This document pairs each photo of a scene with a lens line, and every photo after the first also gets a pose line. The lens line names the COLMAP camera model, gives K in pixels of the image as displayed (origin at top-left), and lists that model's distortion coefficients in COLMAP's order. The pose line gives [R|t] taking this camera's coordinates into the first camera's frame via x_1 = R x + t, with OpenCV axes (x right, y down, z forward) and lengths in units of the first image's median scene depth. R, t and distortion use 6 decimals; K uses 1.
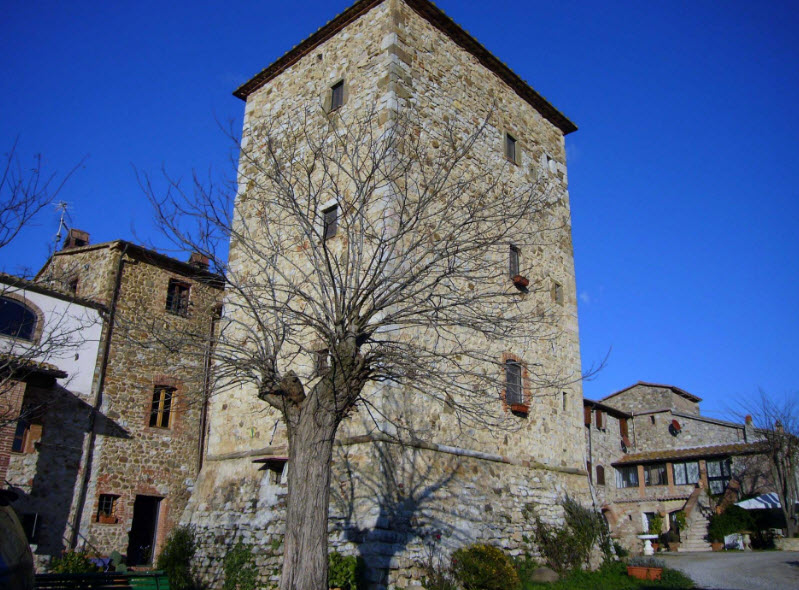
lens RADIAL K [[671.9, 0, 401.2], [0, 671.9, 293.9], [0, 0, 1]] dist [-0.044009, 0.007583]
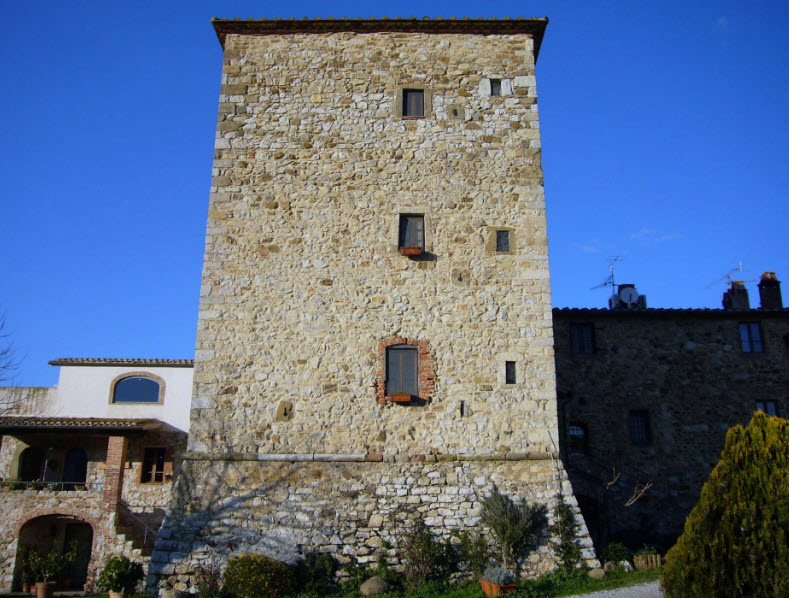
lens RADIAL K [[673.5, 0, 397.8], [0, 673.5, 302.4], [0, 0, 1]] dist [-0.046464, 0.012579]
pose [[0.683477, -0.248415, -0.686403, 0.932525], [0.270897, 0.959483, -0.077503, 0.133298], [0.677846, -0.132973, 0.723079, 0.416436]]
